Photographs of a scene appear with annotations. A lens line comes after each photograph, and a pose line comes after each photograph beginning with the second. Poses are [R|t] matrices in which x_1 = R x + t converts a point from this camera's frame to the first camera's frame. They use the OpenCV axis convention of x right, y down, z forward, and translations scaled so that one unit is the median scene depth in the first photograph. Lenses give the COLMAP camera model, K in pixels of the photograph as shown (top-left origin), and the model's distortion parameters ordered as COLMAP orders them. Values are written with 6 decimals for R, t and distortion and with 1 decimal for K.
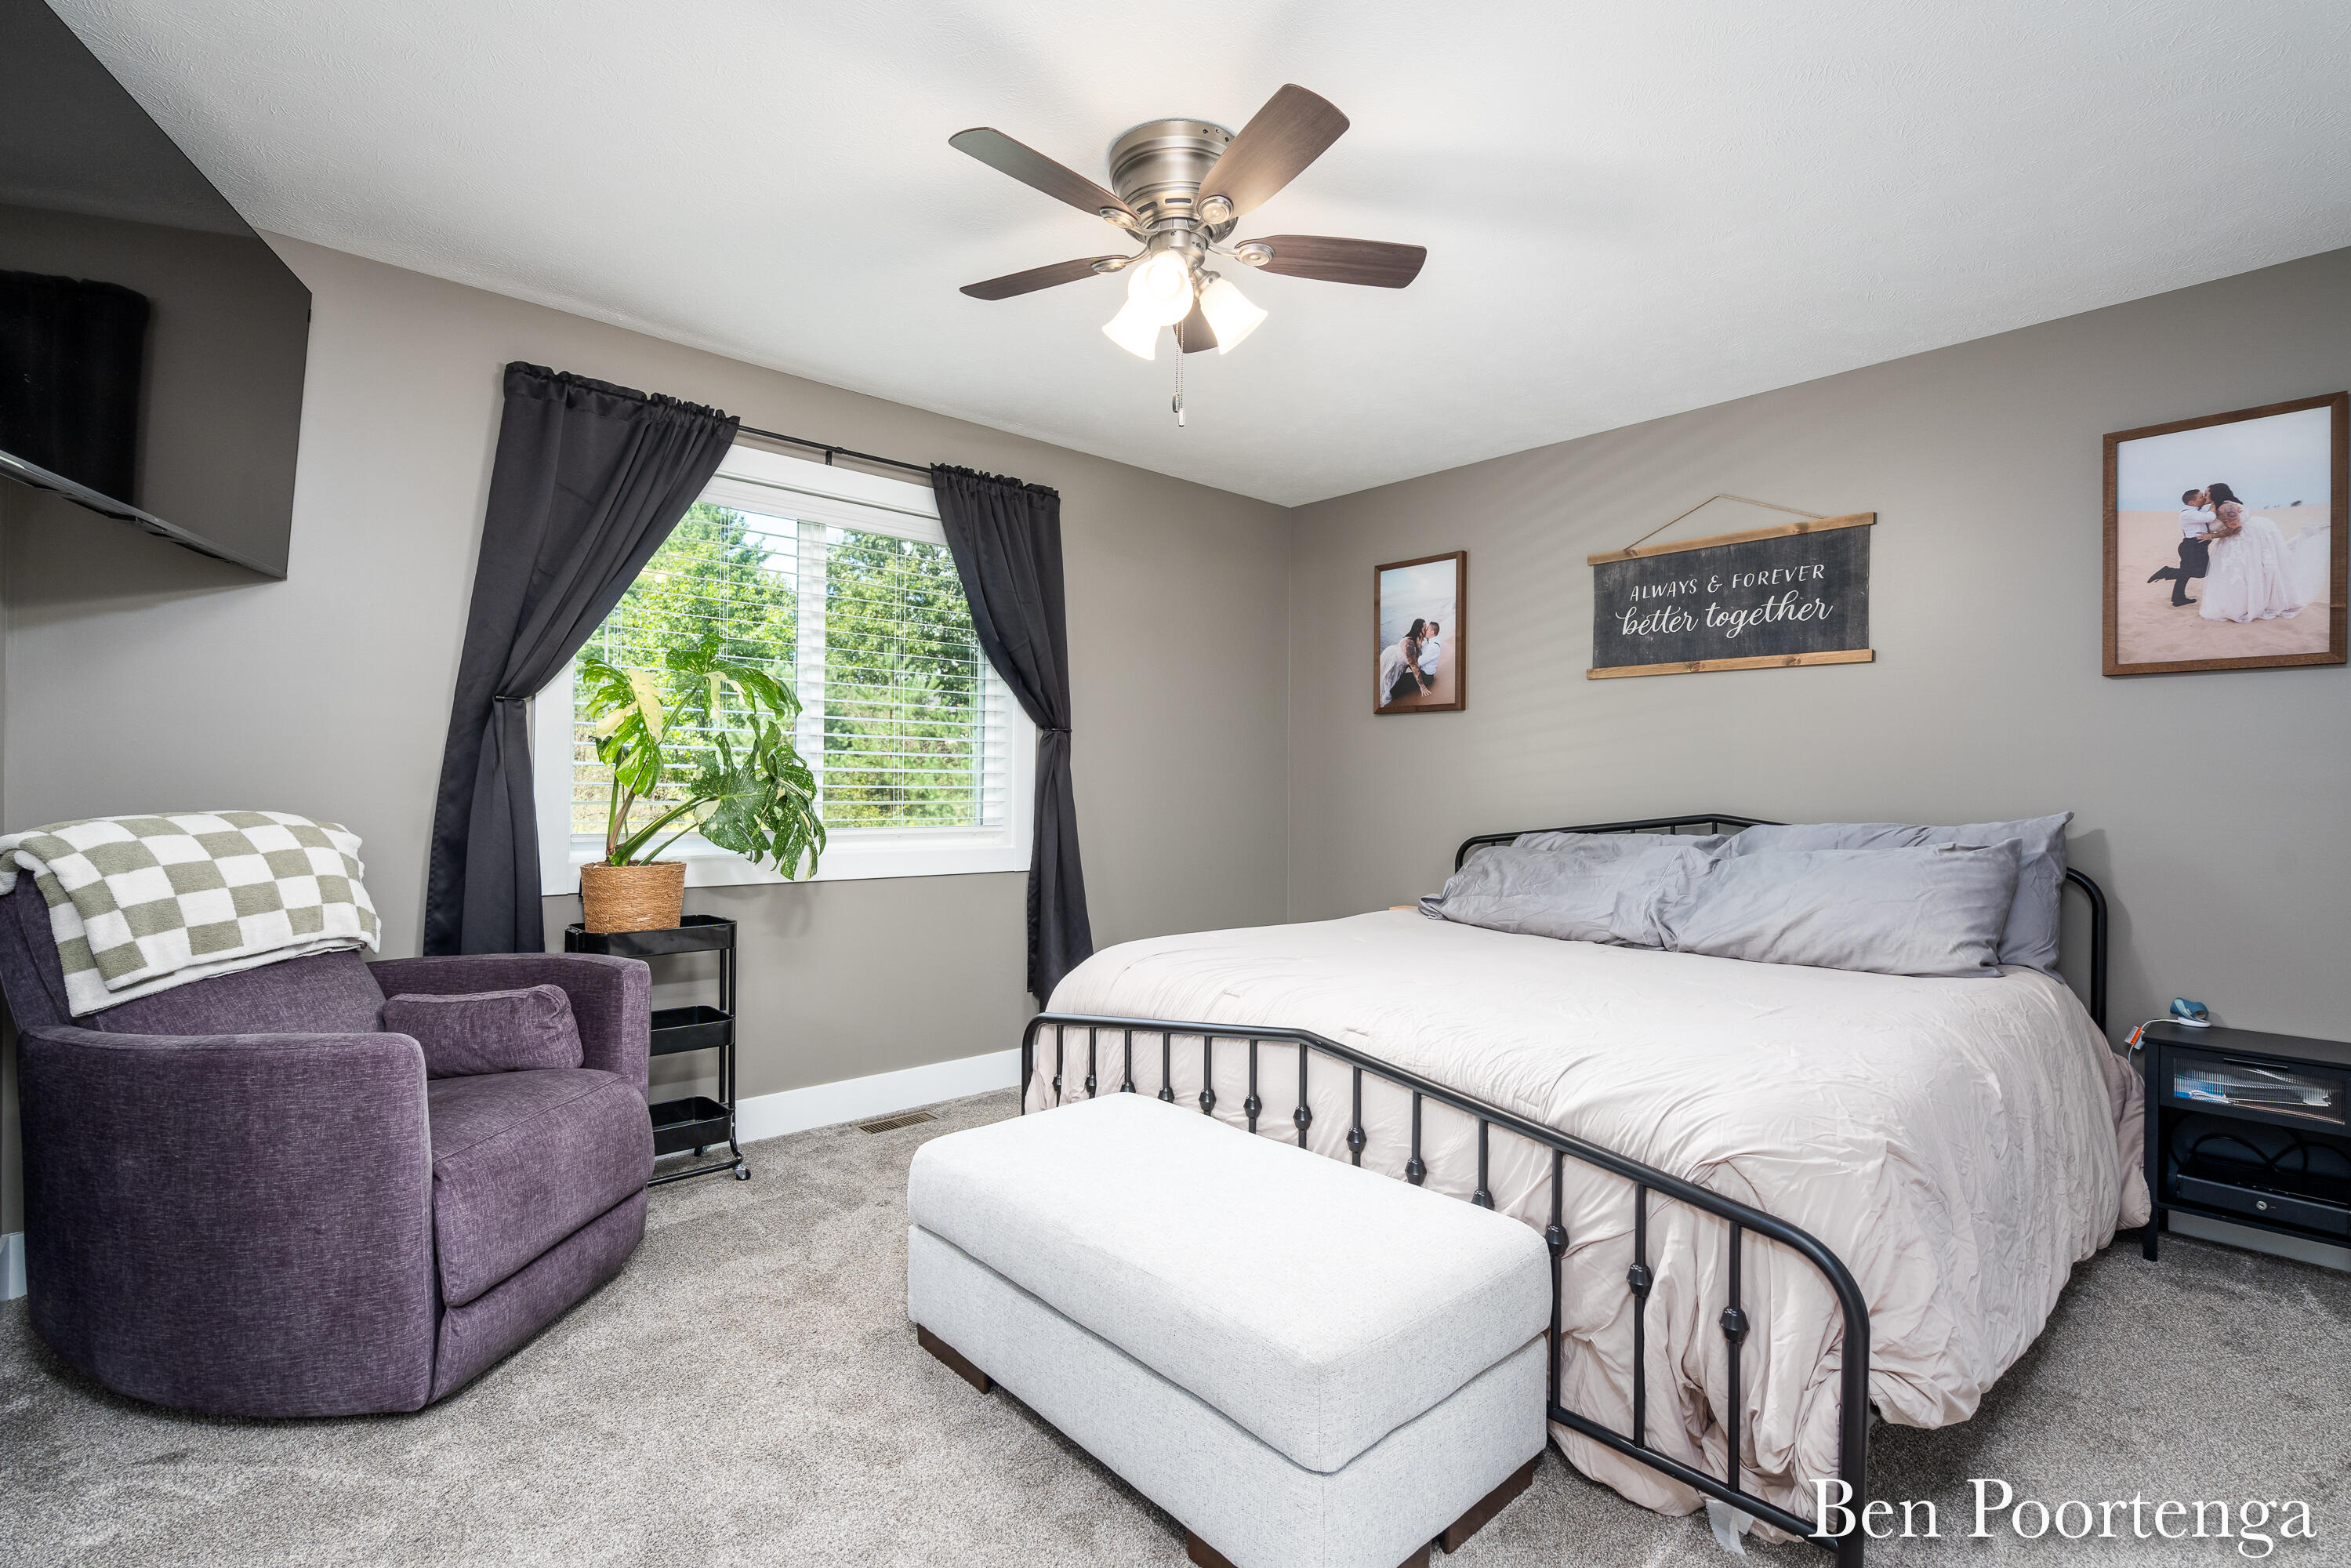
lens RADIAL K [[1081.7, 0, 1179.5], [0, 1081.7, 795.1], [0, 0, 1]] dist [0.002103, 0.000566]
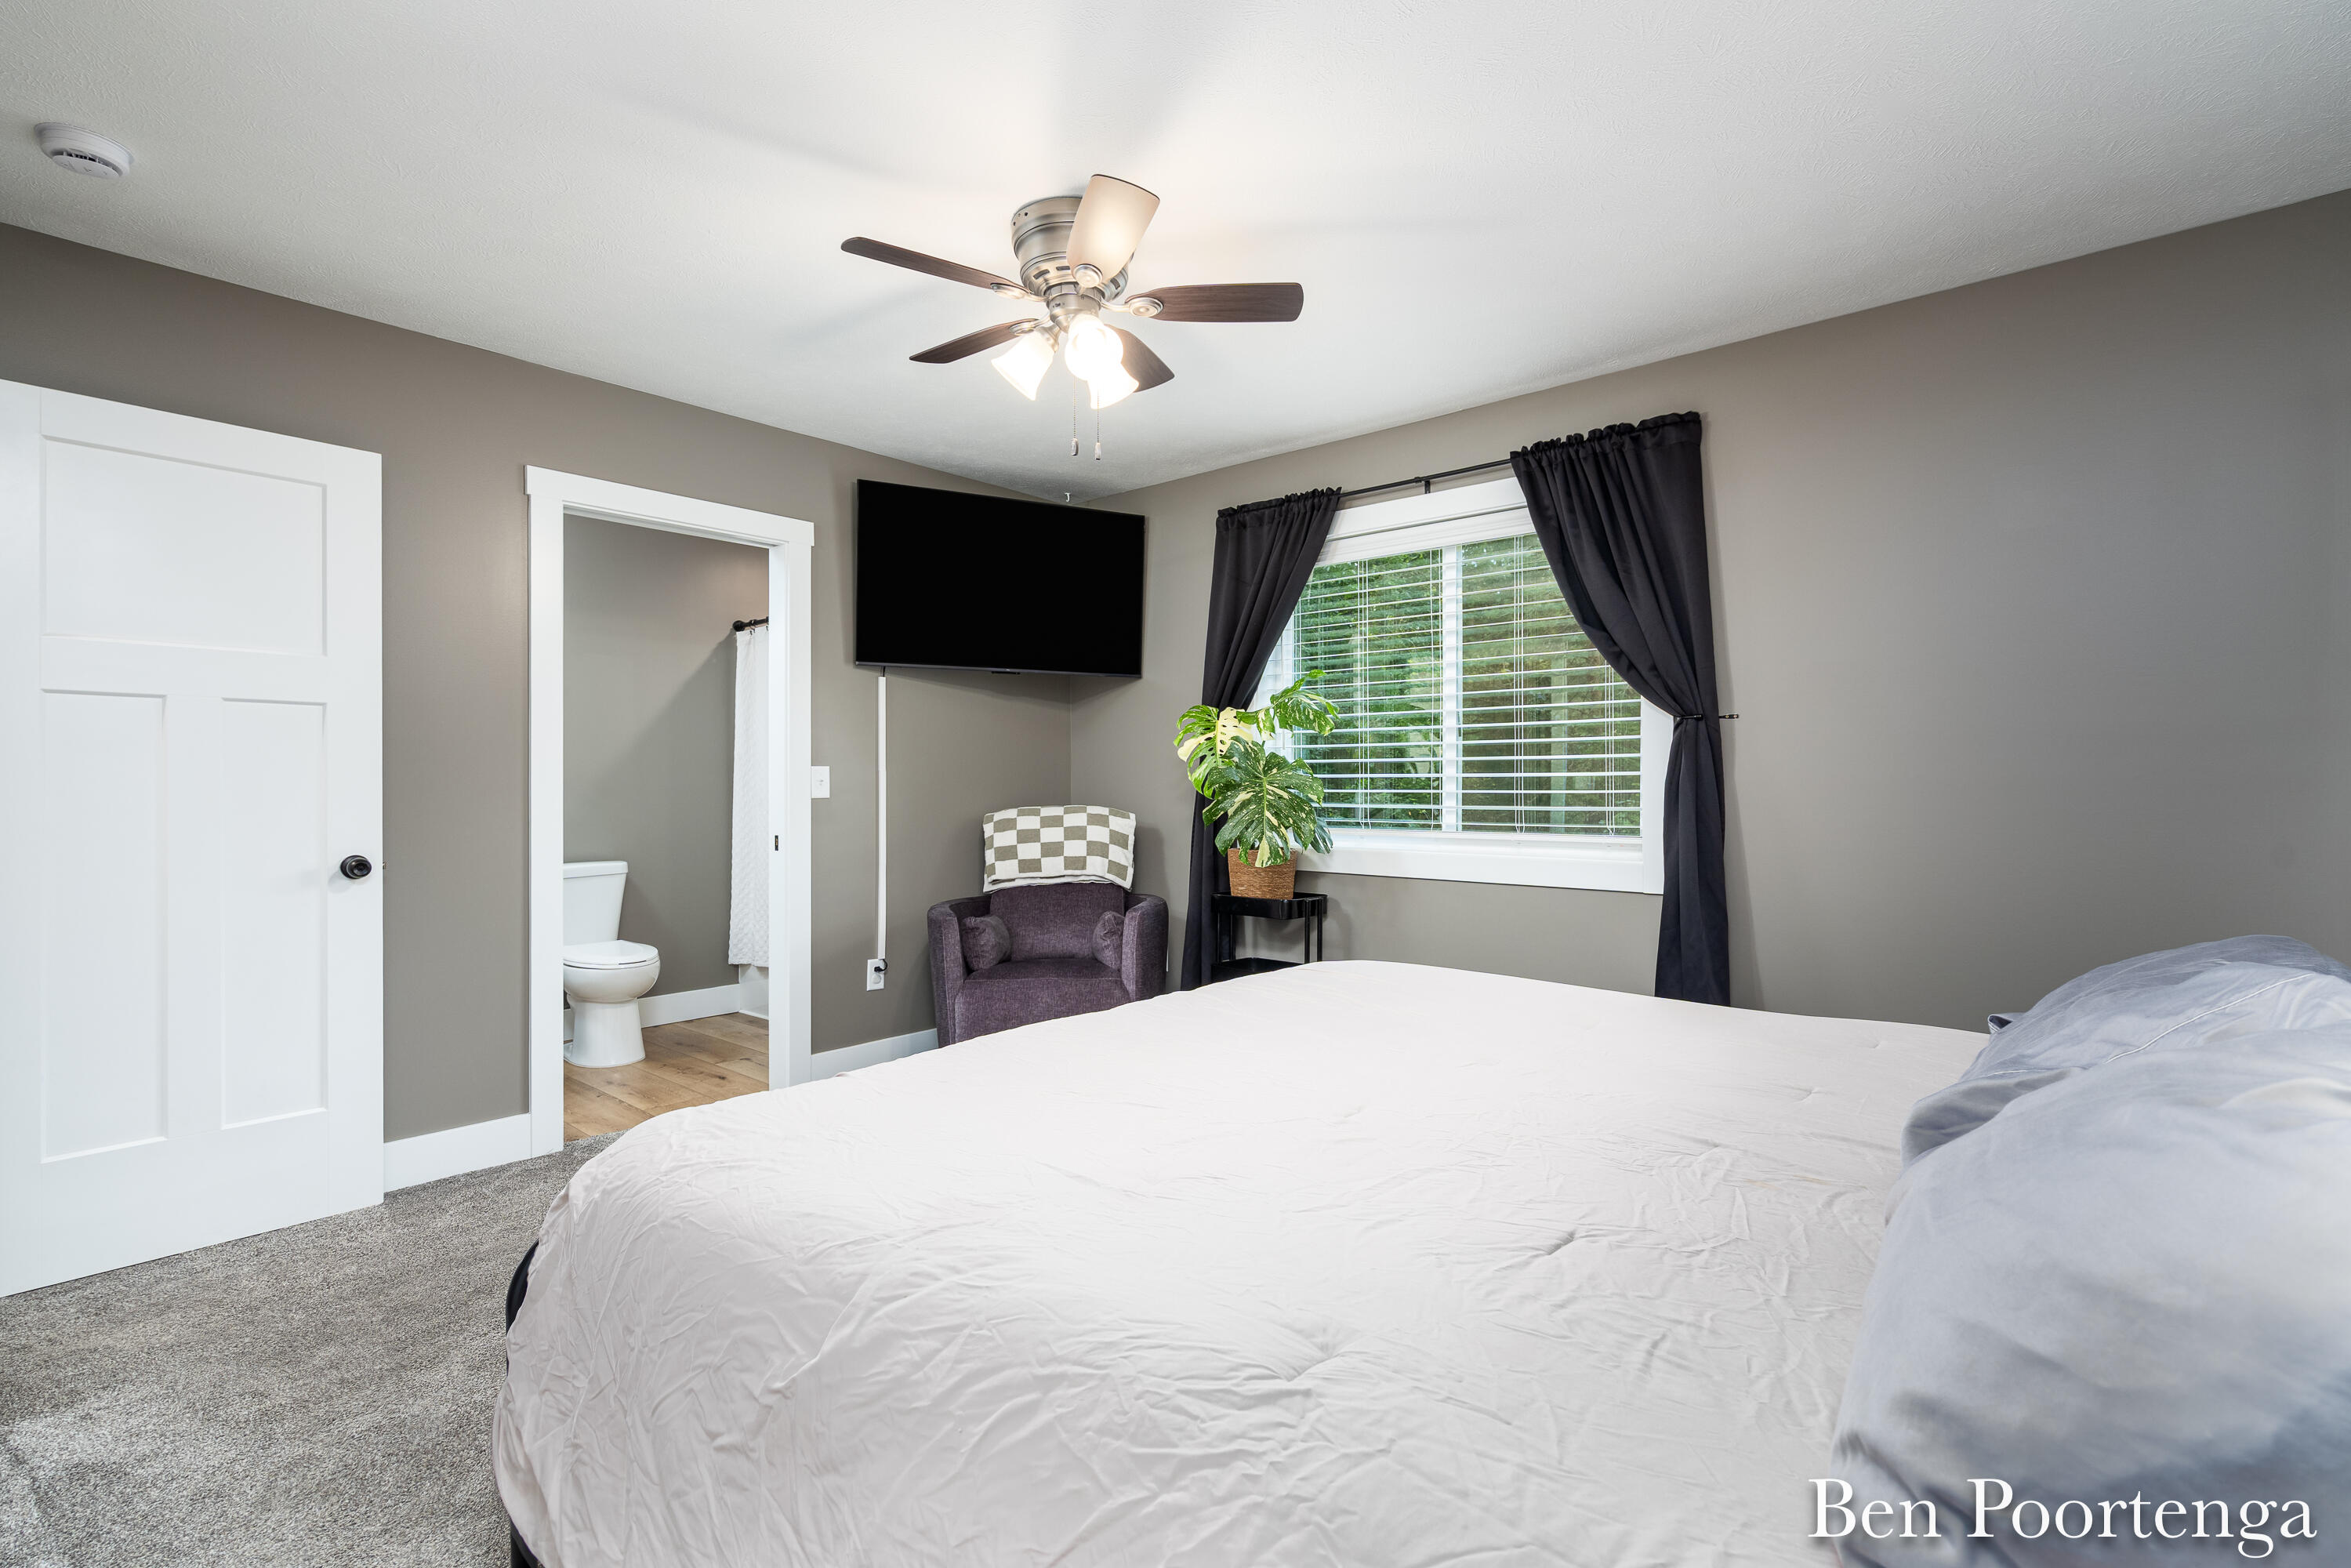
lens RADIAL K [[1081.7, 0, 1173.3], [0, 1081.7, 781.3], [0, 0, 1]] dist [0.002103, 0.000566]
pose [[0.118000, -0.012170, -0.992939, 0.834111], [-0.005354, 0.999903, -0.012892, -0.002756], [0.992999, 0.006838, 0.117924, 0.727389]]
